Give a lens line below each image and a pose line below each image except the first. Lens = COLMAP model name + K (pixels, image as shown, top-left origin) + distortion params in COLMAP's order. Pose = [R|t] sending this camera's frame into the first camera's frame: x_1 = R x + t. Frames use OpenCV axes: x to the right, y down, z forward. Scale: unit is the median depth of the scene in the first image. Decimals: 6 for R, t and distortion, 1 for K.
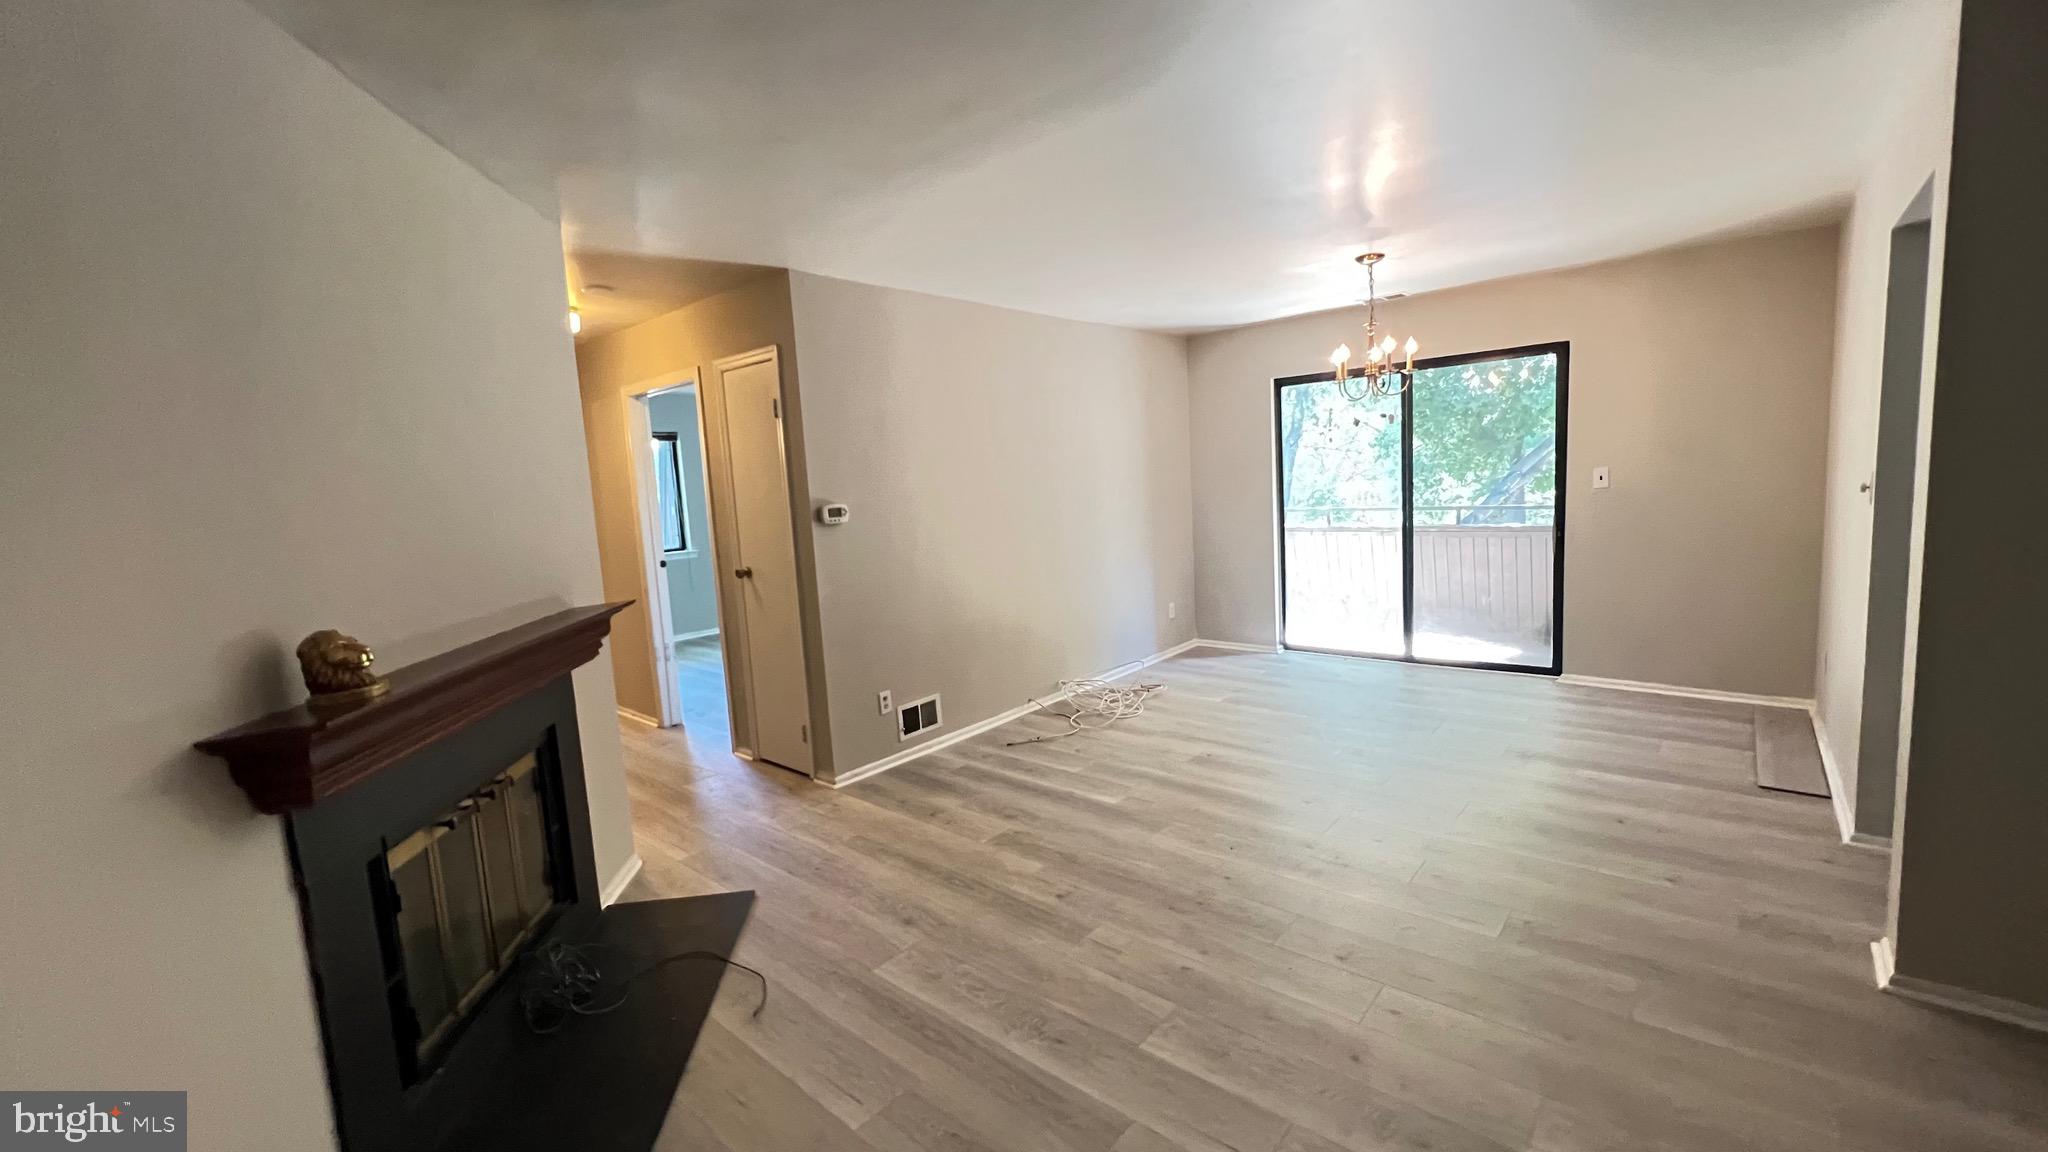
lens RADIAL K [[814.6, 0, 1018.1], [0, 814.6, 572.7], [0, 0, 1]] dist [-0.001156, 0.000930]
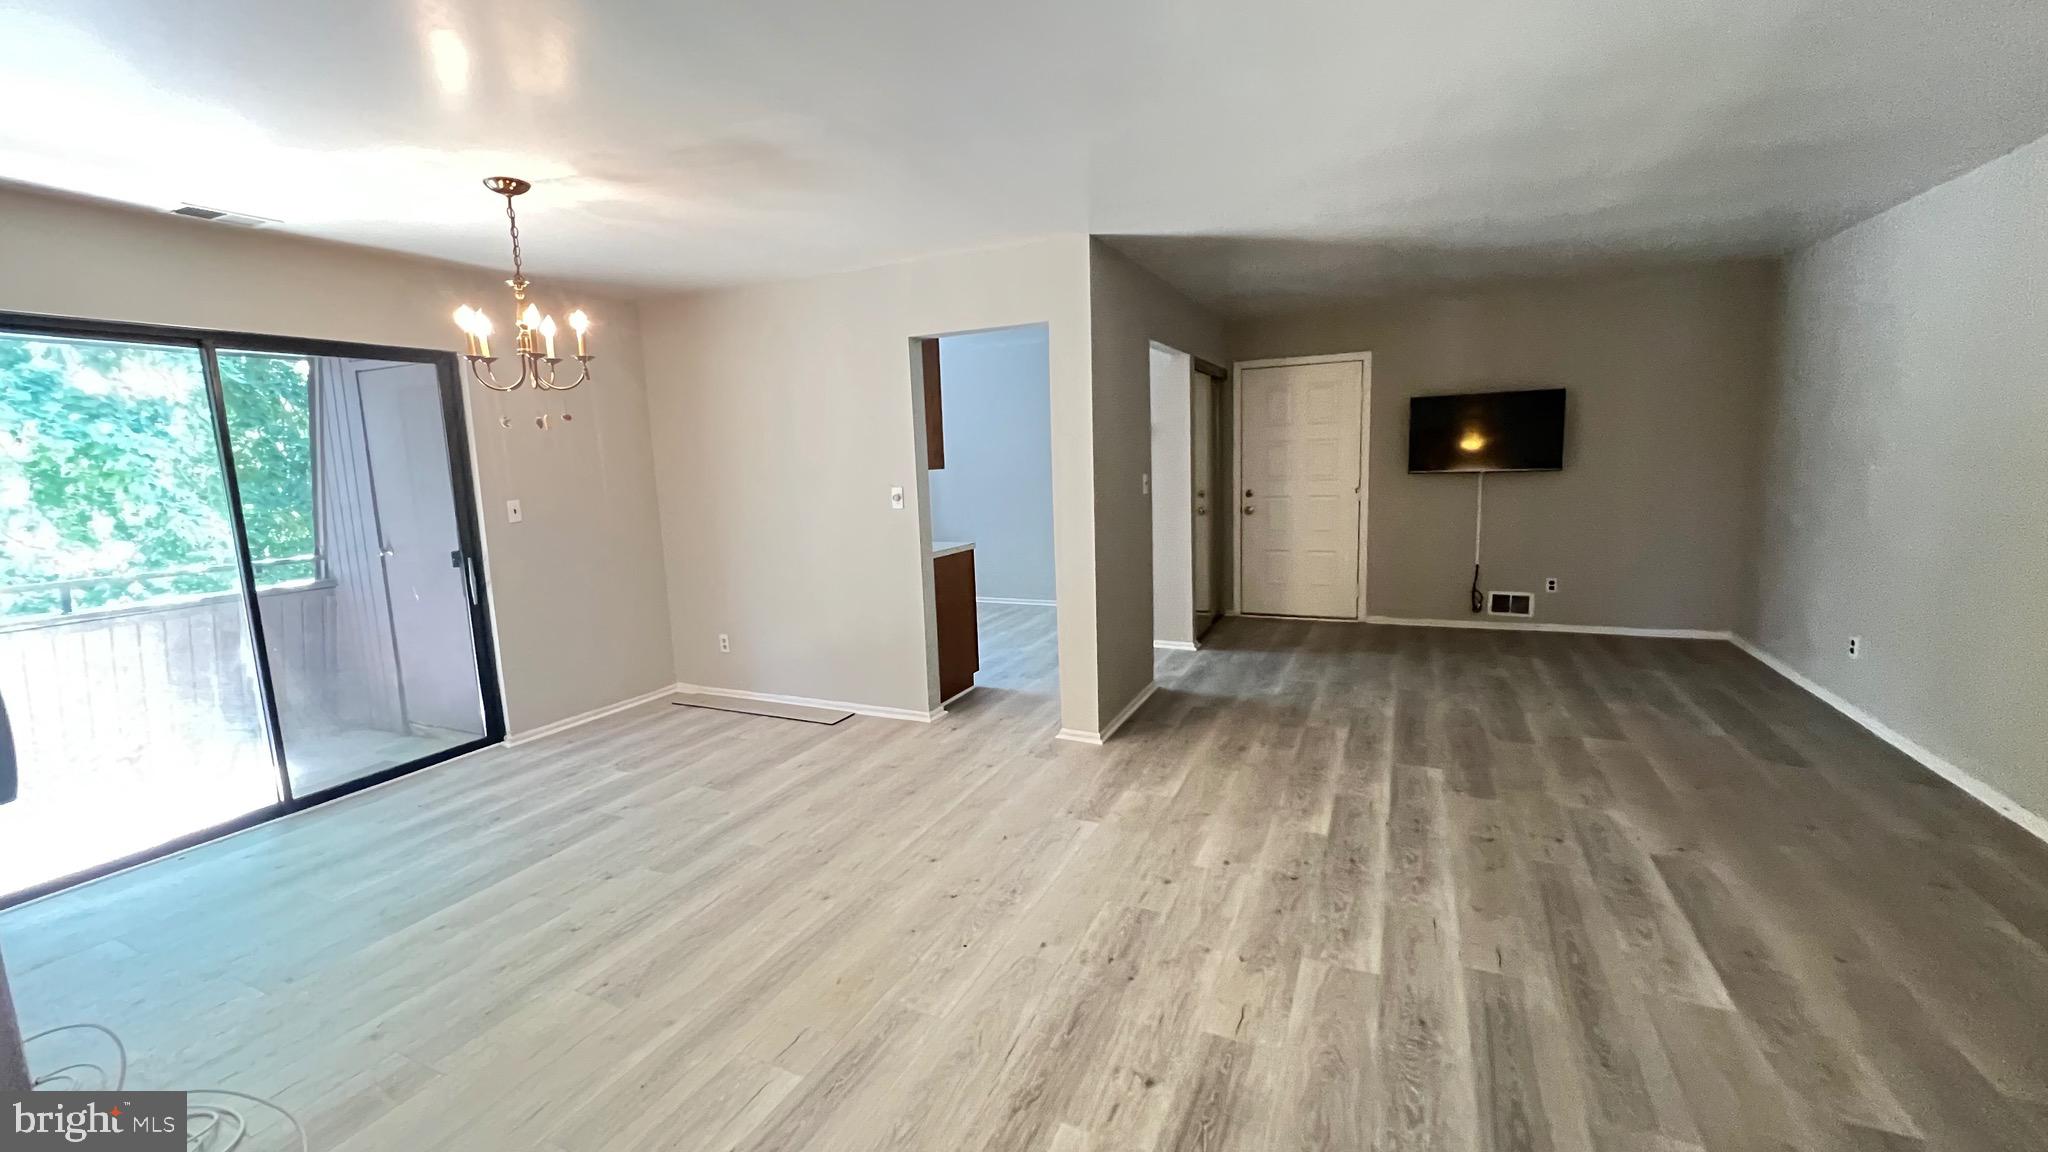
lens RADIAL K [[830.3, 0, 1003.2], [0, 830.3, 566.6], [0, 0, 1]] dist [-0.001237, 0.000136]
pose [[-0.268103, -0.065361, 0.961170, -0.531777], [0.163639, 0.980108, 0.112293, -0.113646], [-0.949391, 0.187391, -0.252075, 1.173096]]
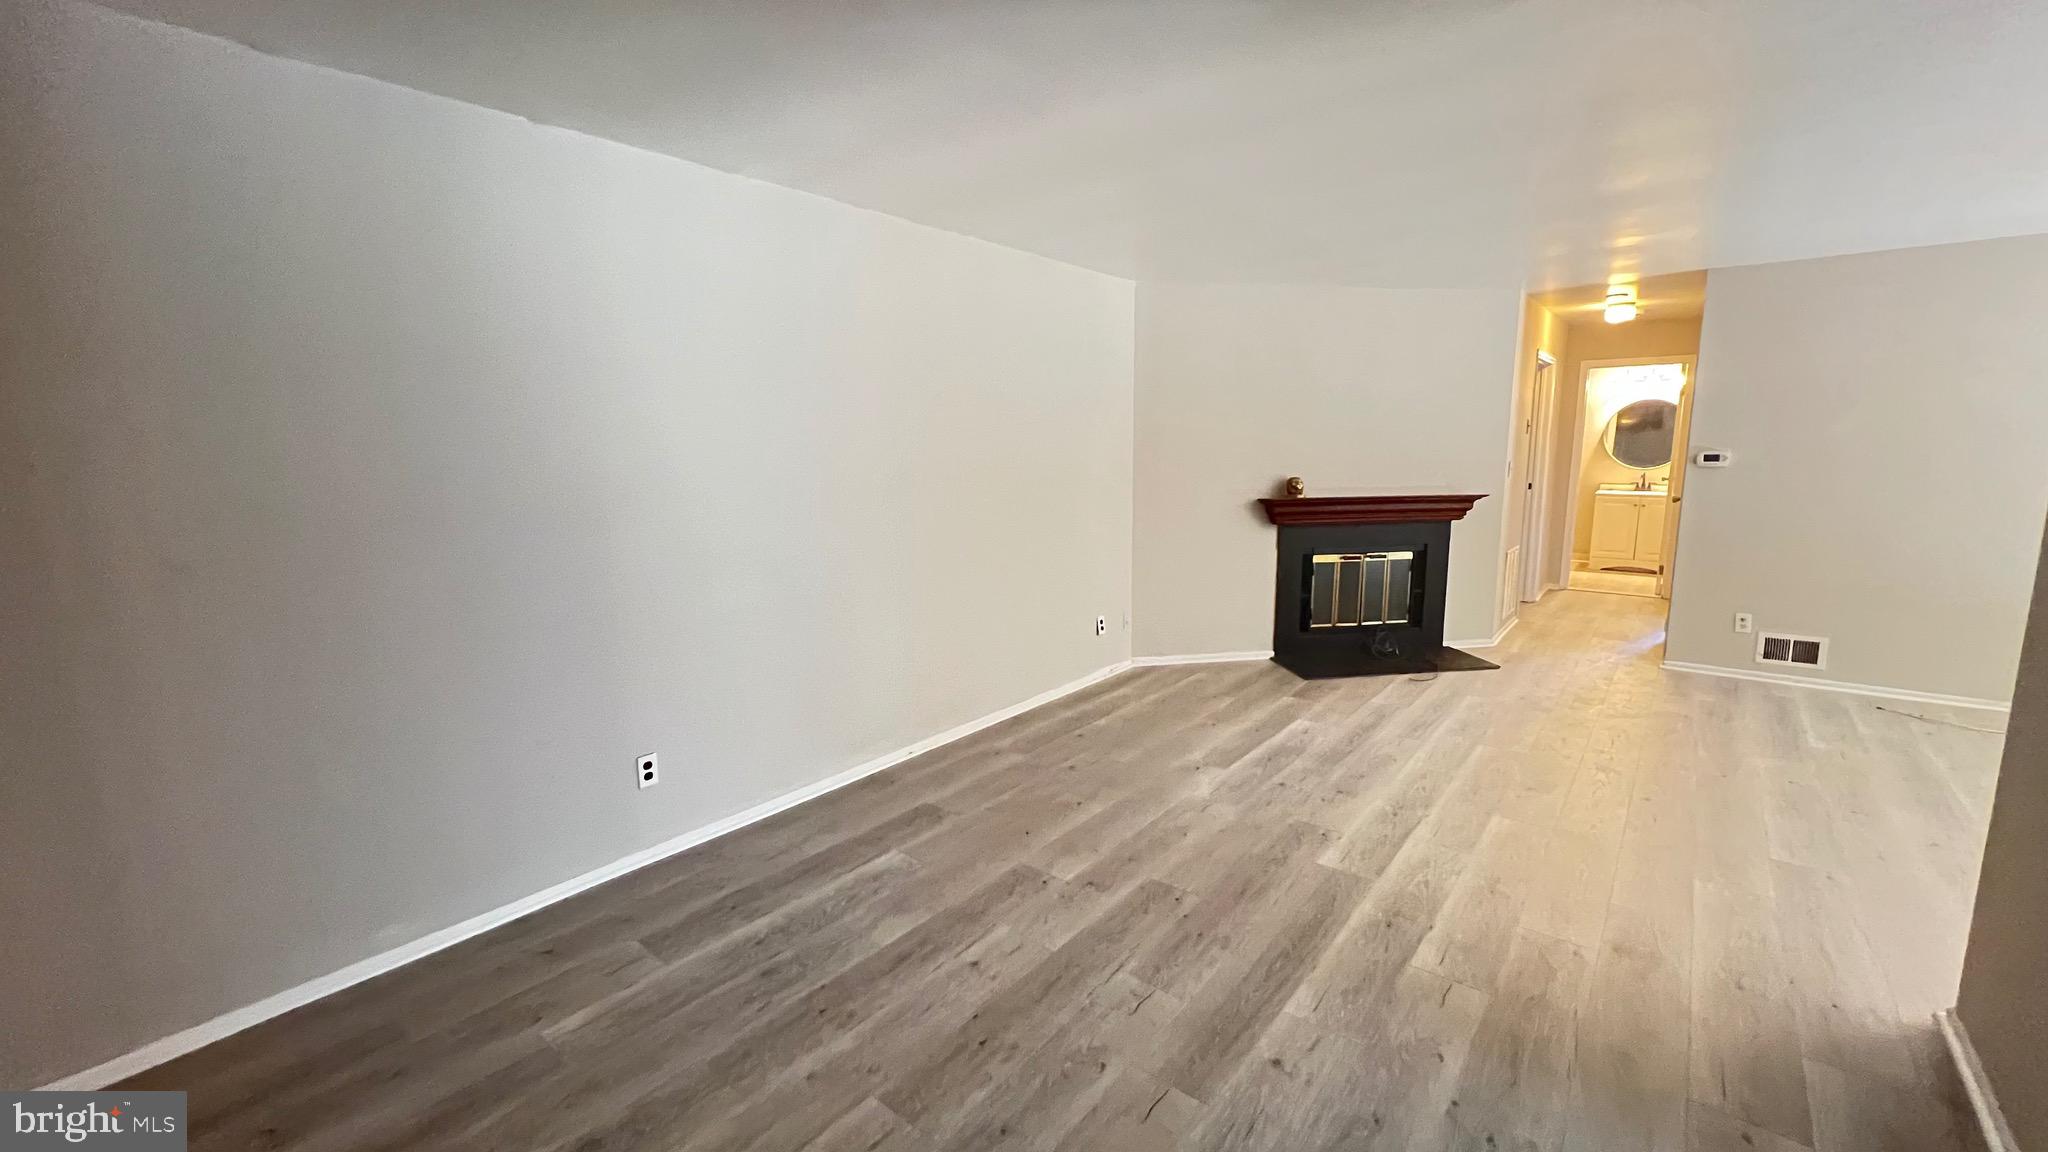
lens RADIAL K [[814.6, 0, 1018.1], [0, 814.6, 572.7], [0, 0, 1]] dist [-0.001156, 0.000930]
pose [[0.033660, 0.214589, -0.976124, 1.350948], [-0.104593, 0.972071, 0.210092, -0.071520], [0.993945, 0.095024, 0.055165, -0.163285]]
